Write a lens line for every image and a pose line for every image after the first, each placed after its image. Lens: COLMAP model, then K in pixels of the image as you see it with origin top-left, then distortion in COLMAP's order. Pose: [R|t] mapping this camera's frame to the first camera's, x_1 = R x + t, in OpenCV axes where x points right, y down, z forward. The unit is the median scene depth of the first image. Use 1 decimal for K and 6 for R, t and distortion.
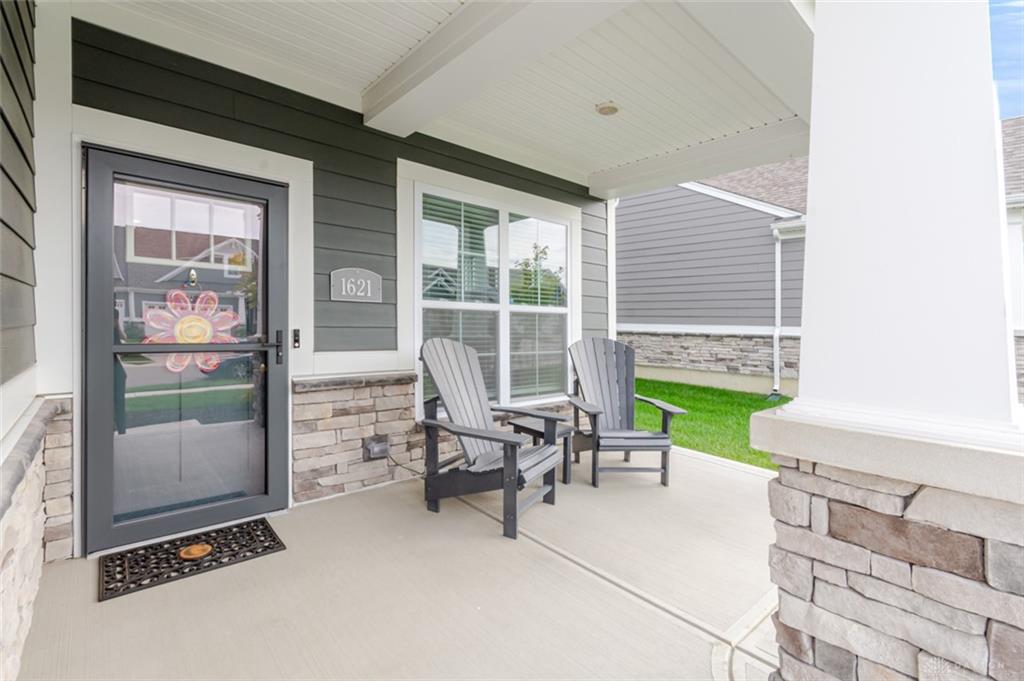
lens RADIAL K [[463.8, 0, 512.0], [0, 463.8, 340.5], [0, 0, 1]] dist [0.001291, 0.000458]
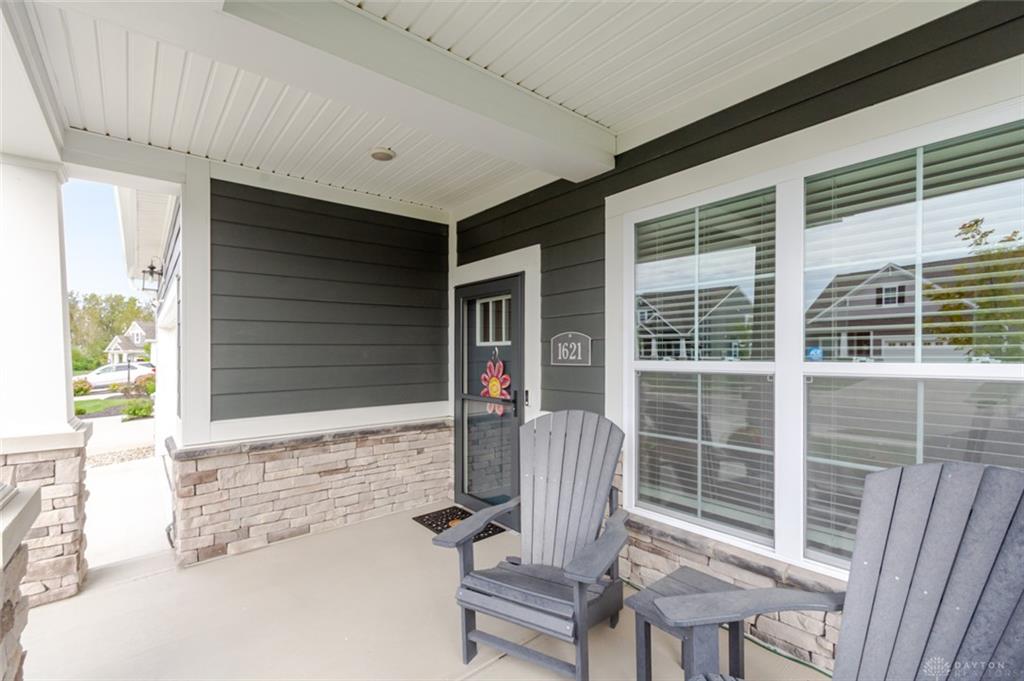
lens RADIAL K [[463.2, 0, 510.2], [0, 463.2, 367.1], [0, 0, 1]] dist [-0.000403, 0.000006]
pose [[-0.063259, 0.031358, -0.997504, 0.666925], [-0.007725, 0.999461, 0.031909, -0.110018], [0.997967, 0.009724, -0.062983, 0.925476]]
